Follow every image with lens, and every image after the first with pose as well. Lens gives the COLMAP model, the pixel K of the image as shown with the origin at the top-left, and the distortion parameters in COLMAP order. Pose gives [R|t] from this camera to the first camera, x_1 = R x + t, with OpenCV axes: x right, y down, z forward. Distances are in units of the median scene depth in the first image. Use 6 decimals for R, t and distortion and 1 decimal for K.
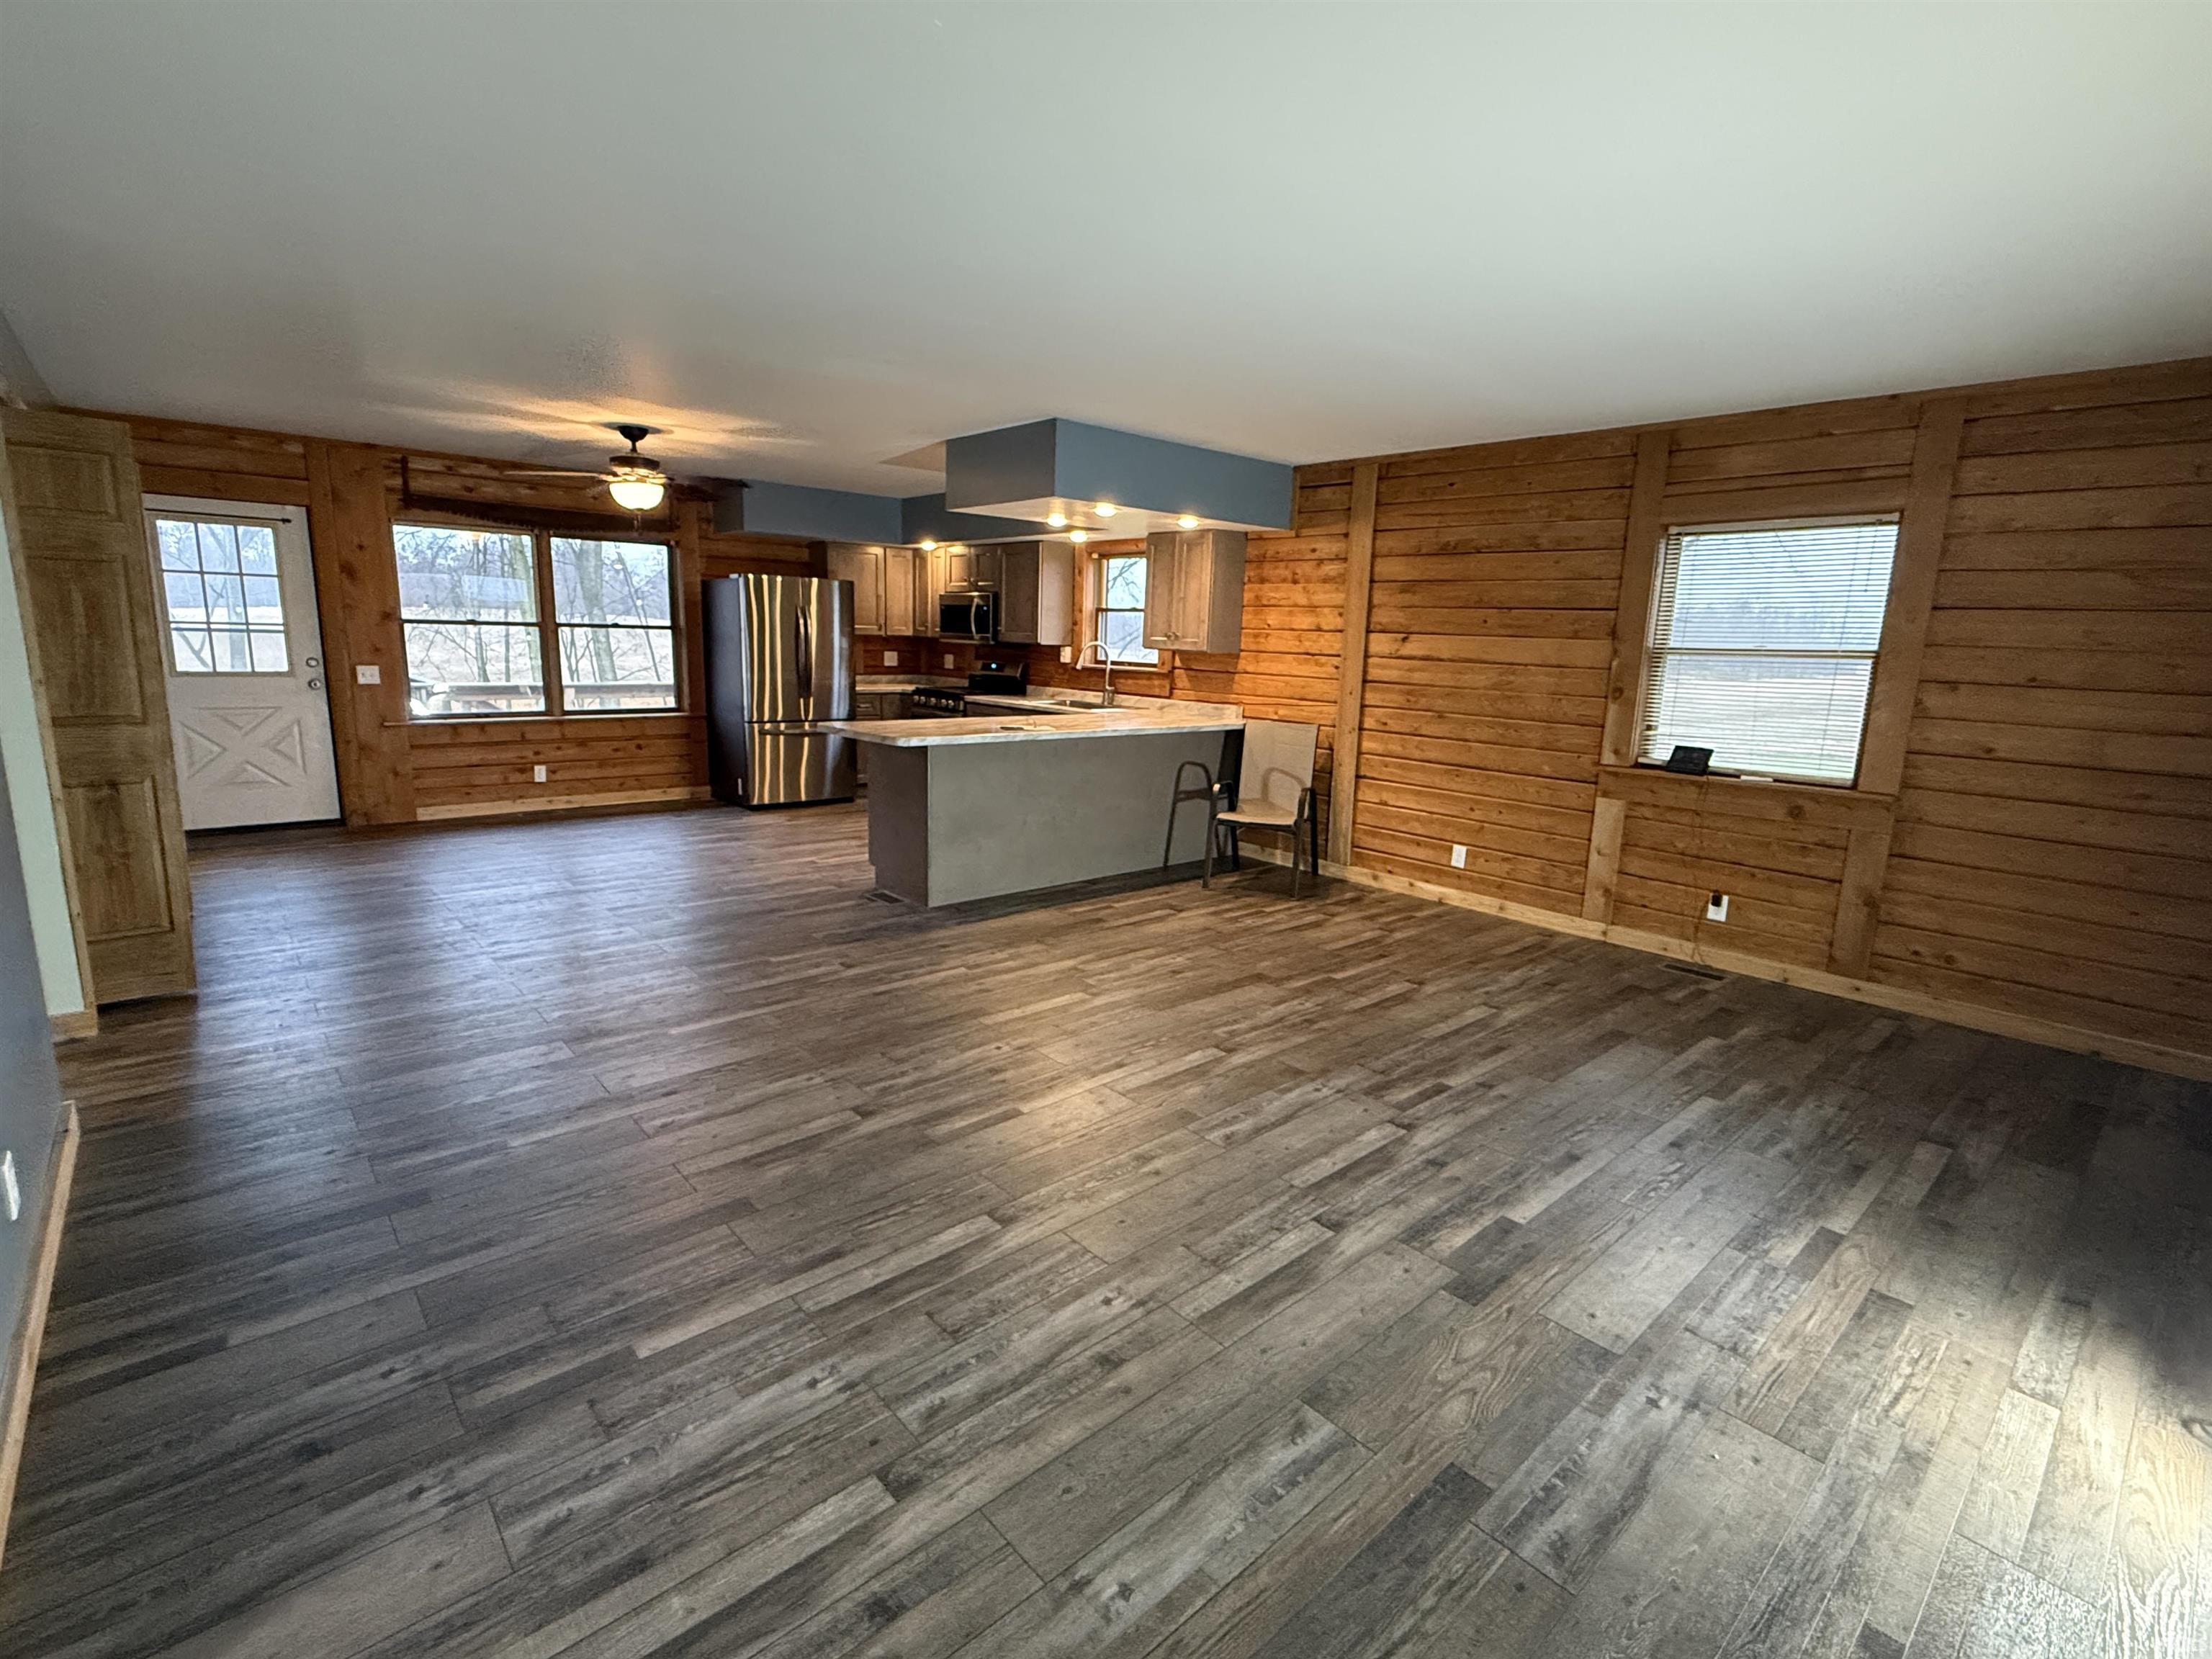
lens RADIAL K [[1028.6, 0, 1108.3], [0, 1028.6, 831.0], [0, 0, 1]] dist [-0.001469, 0.001204]
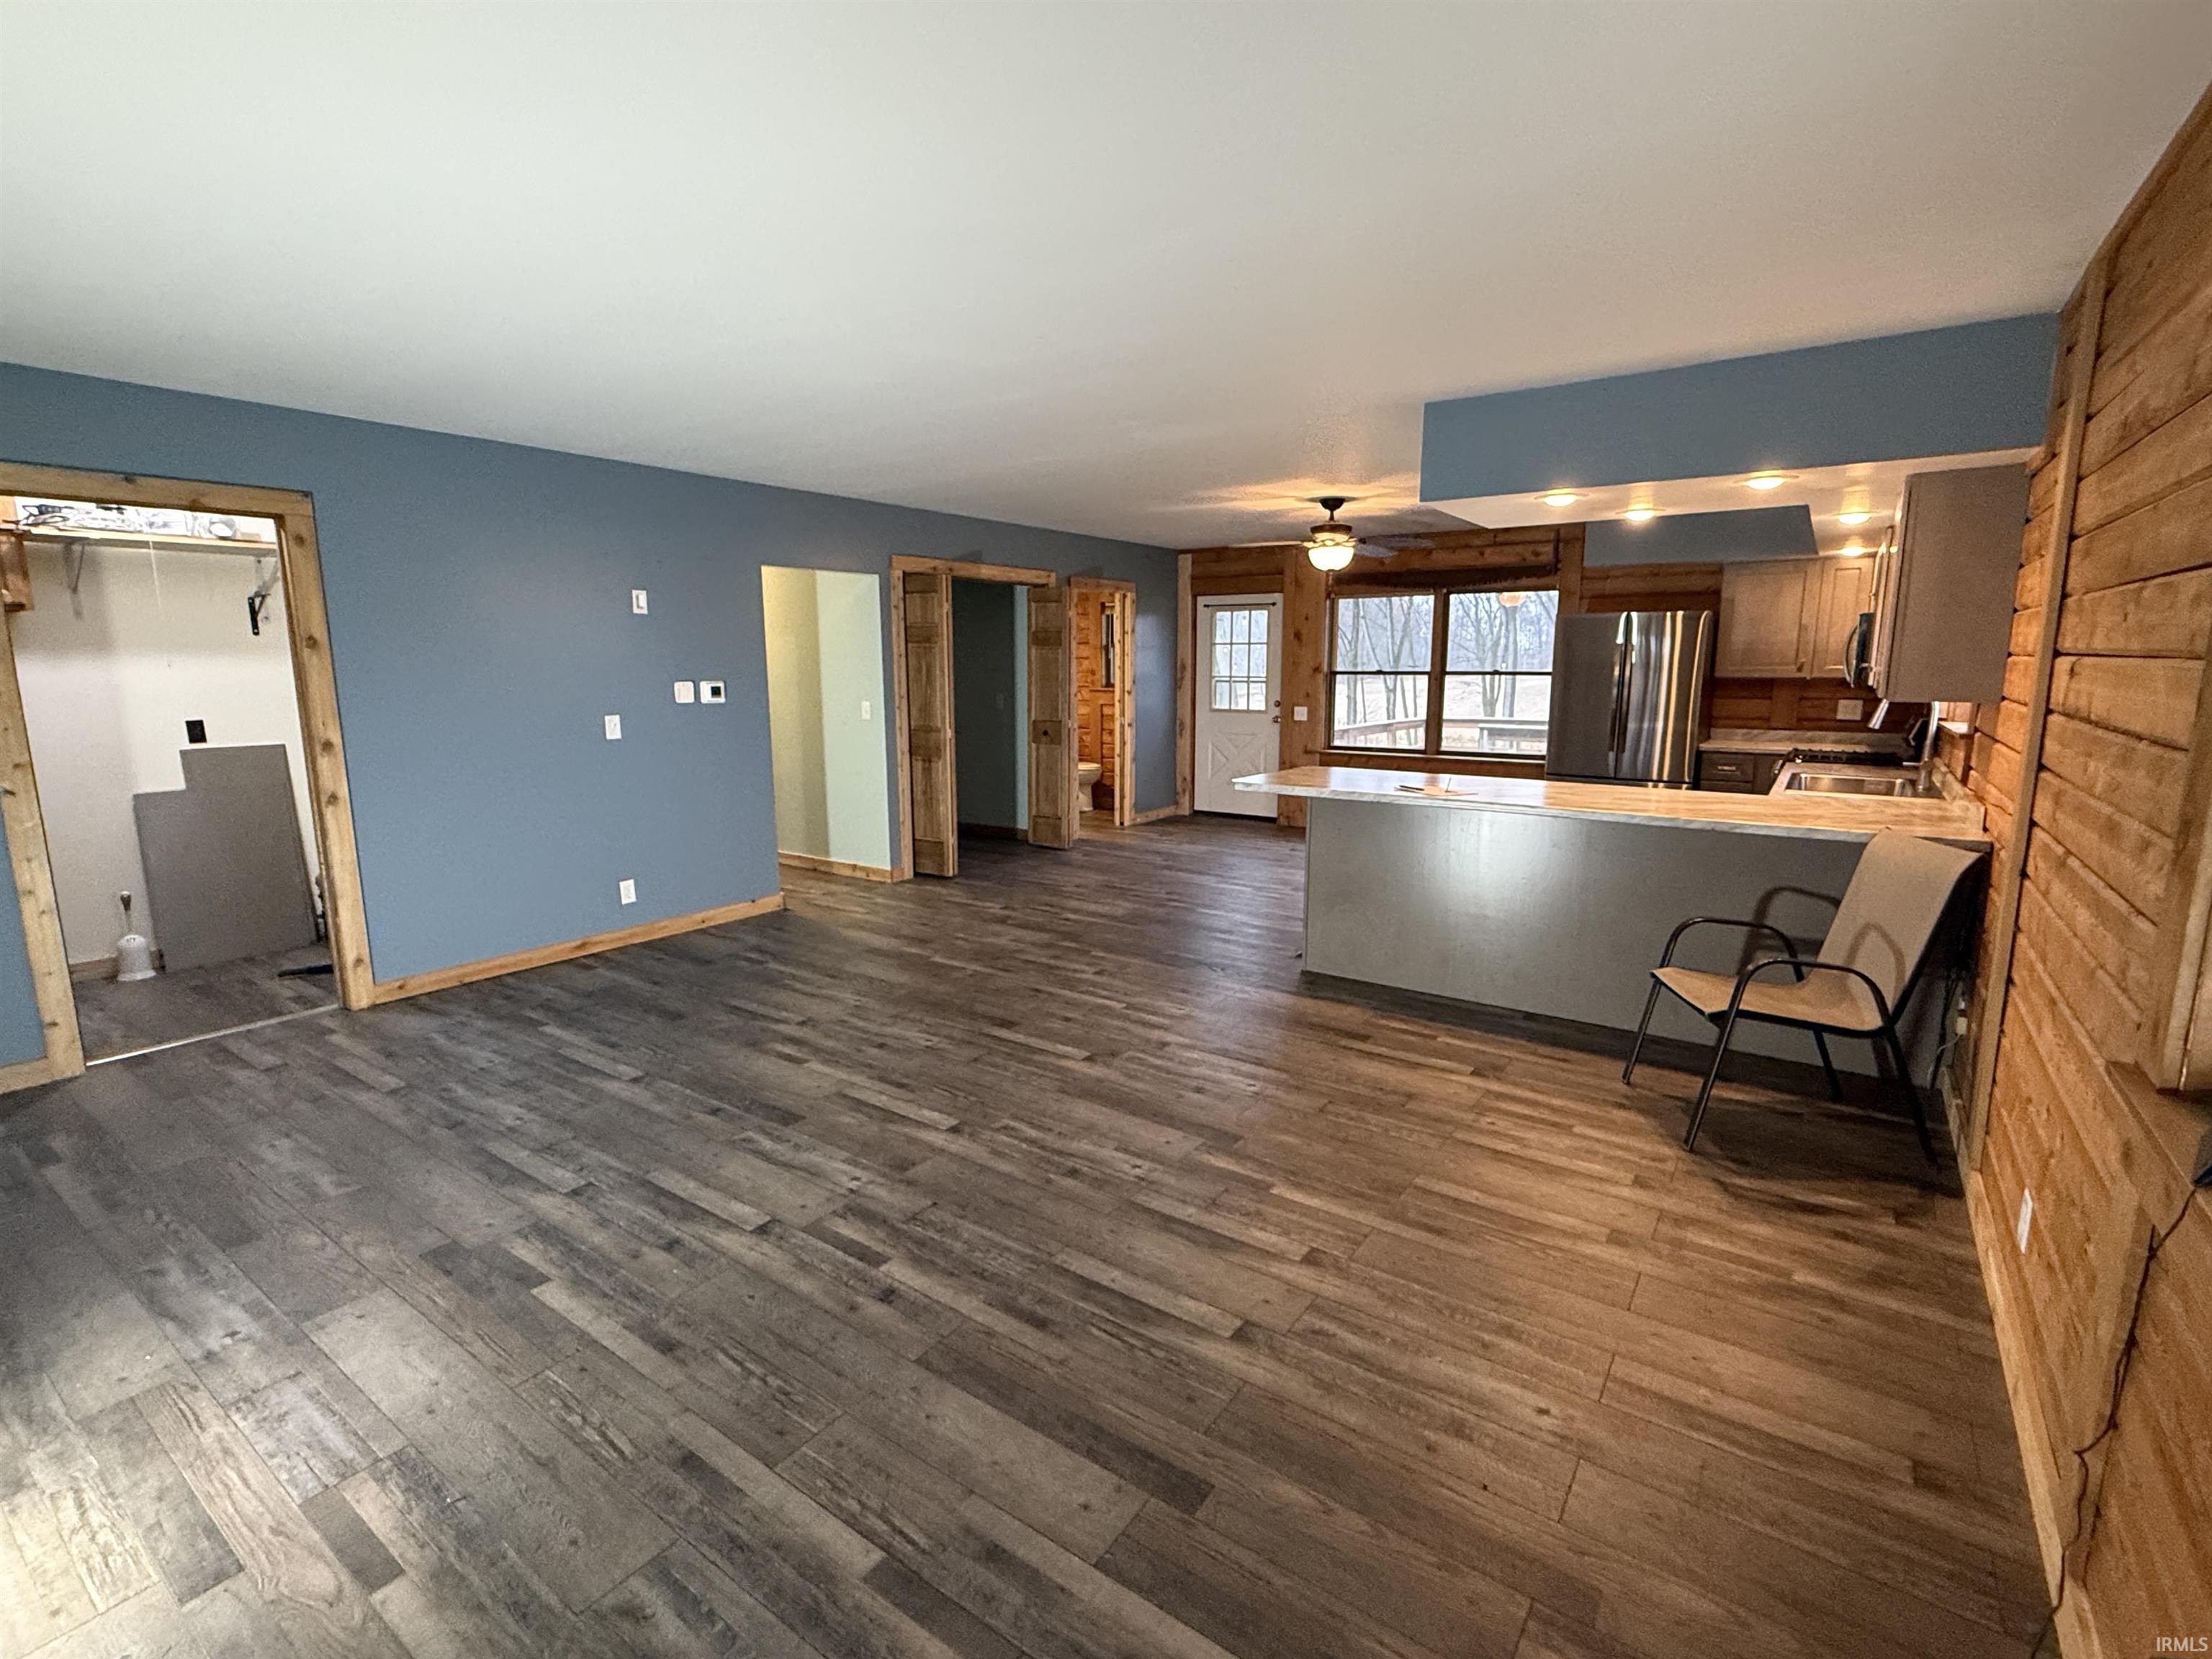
lens RADIAL K [[1028.6, 0, 1111.6], [0, 1028.6, 830.1], [0, 0, 1]] dist [-0.001469, 0.001204]
pose [[0.222119, 0.128287, -0.966543, 1.052653], [-0.175898, 0.980314, 0.089692, -0.160246], [0.959022, 0.150091, 0.240311, 0.932265]]
